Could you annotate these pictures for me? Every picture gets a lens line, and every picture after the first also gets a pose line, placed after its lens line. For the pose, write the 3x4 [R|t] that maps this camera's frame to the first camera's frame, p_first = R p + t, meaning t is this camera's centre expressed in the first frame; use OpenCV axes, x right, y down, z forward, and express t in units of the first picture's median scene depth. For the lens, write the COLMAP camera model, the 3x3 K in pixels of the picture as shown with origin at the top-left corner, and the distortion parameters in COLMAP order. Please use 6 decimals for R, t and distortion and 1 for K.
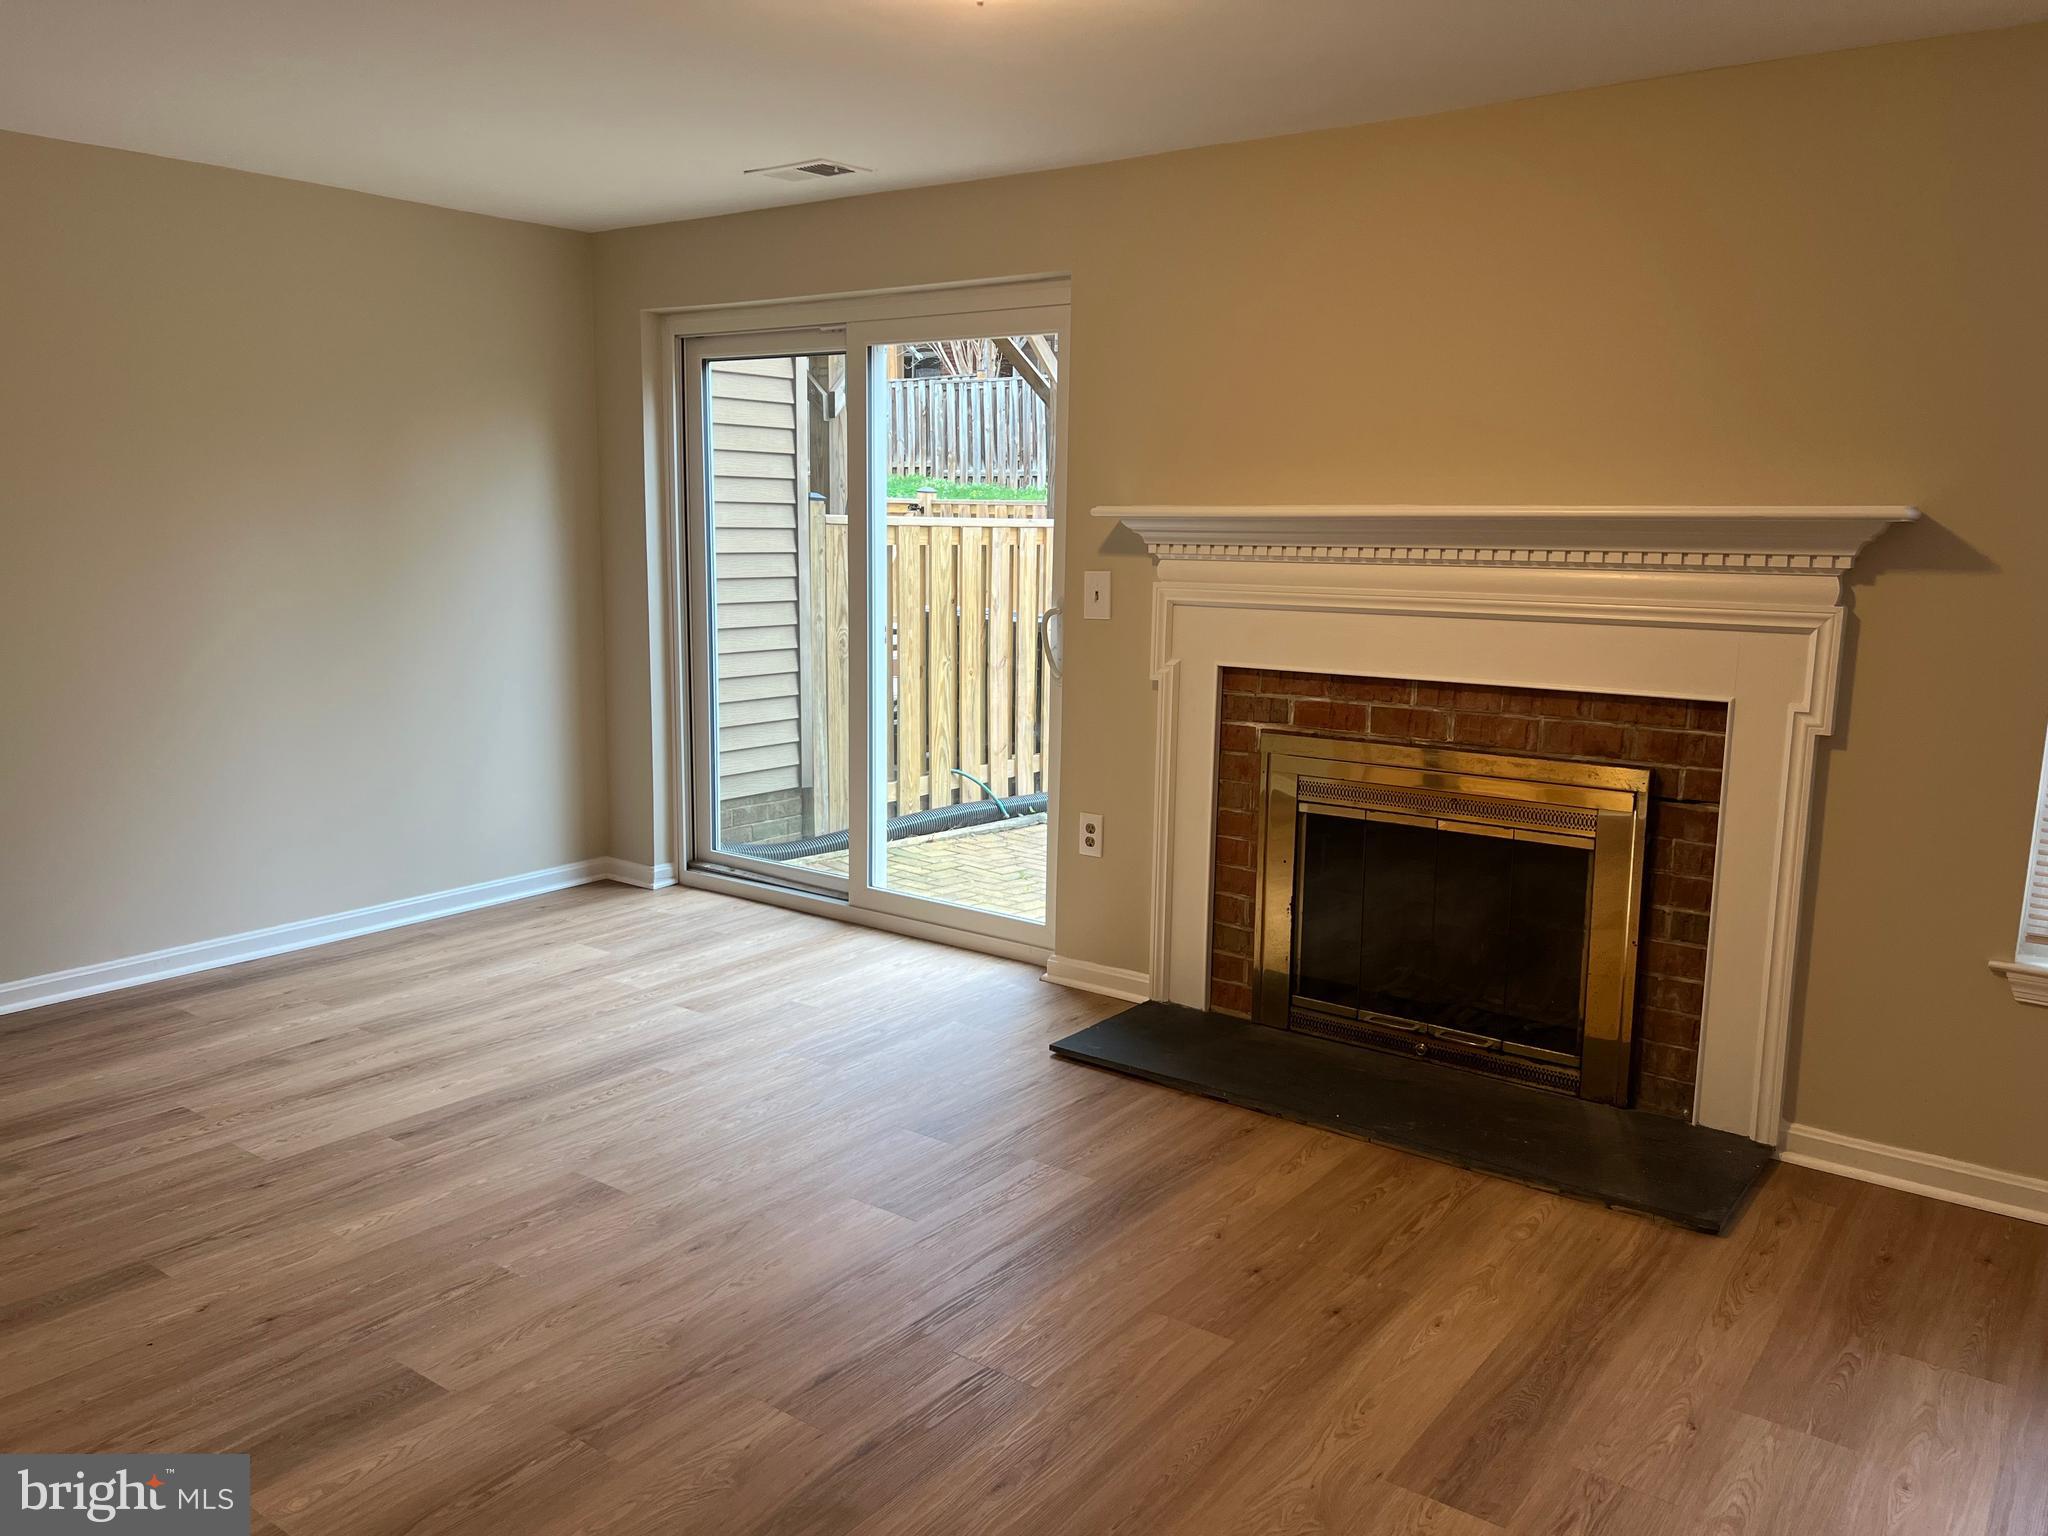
lens RADIAL K [[1540.0, 0, 1041.1], [0, 1540.0, 759.5], [0, 0, 1]] dist [0.050227, -0.061143]
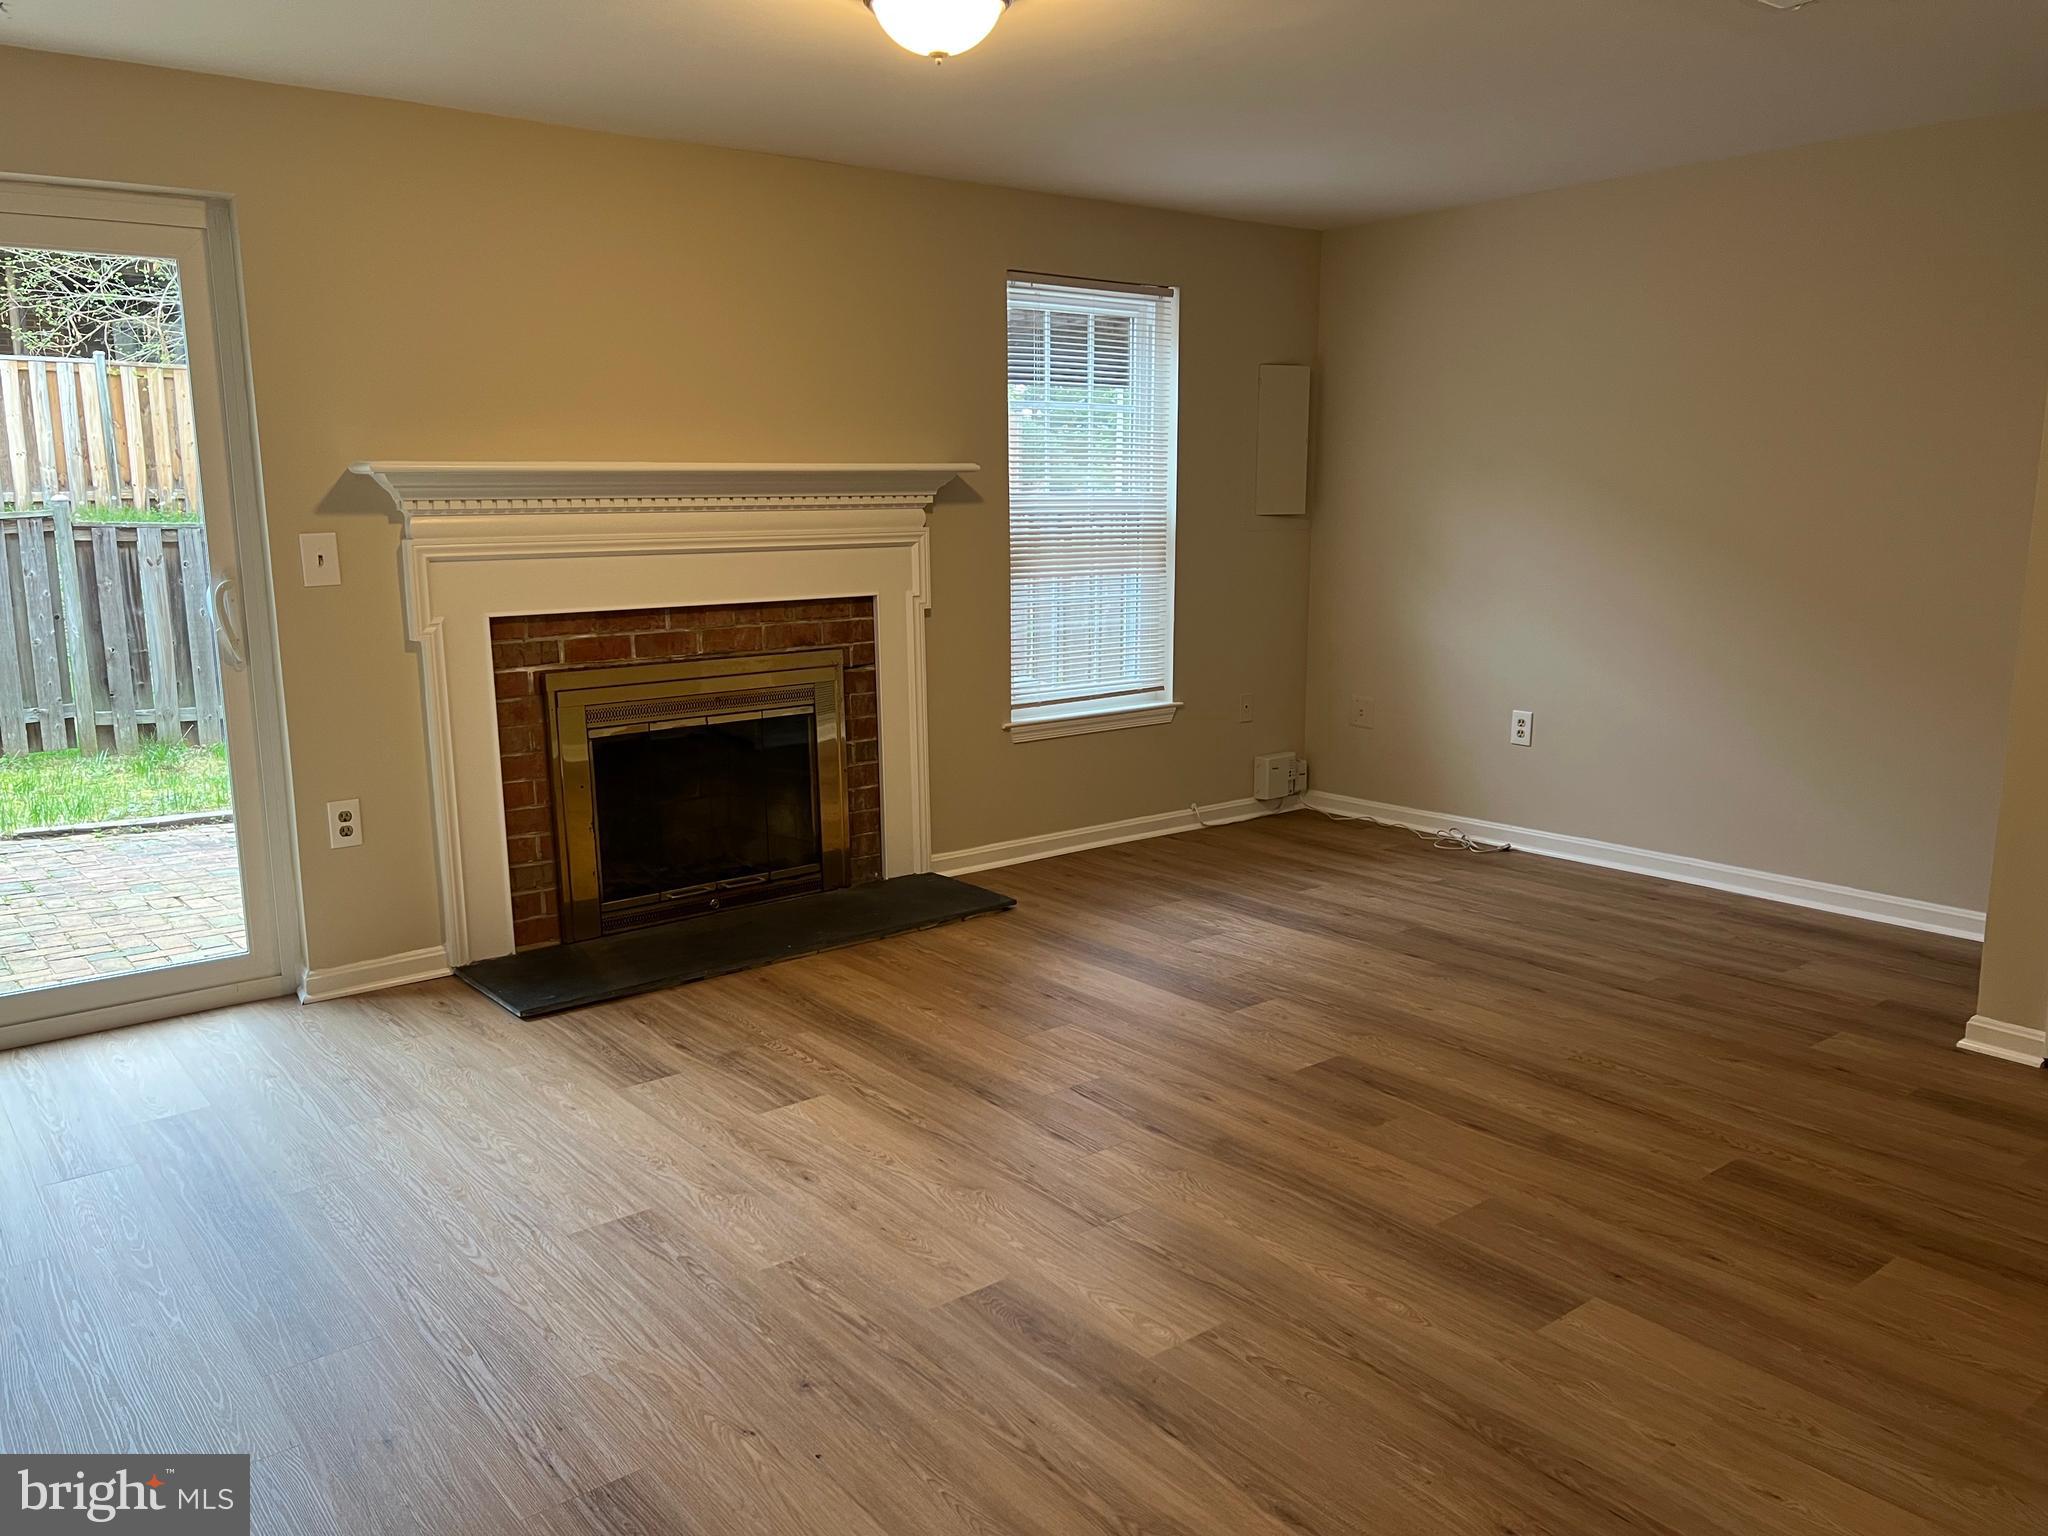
lens RADIAL K [[1536.4, 0, 1023.5], [0, 1536.4, 775.3], [0, 0, 1]] dist [0.069502, -0.083668]
pose [[0.233379, -0.185338, 0.954560, -0.882429], [0.164749, 0.975012, 0.149030, -0.058547], [-0.958328, 0.122482, 0.258081, 0.445132]]
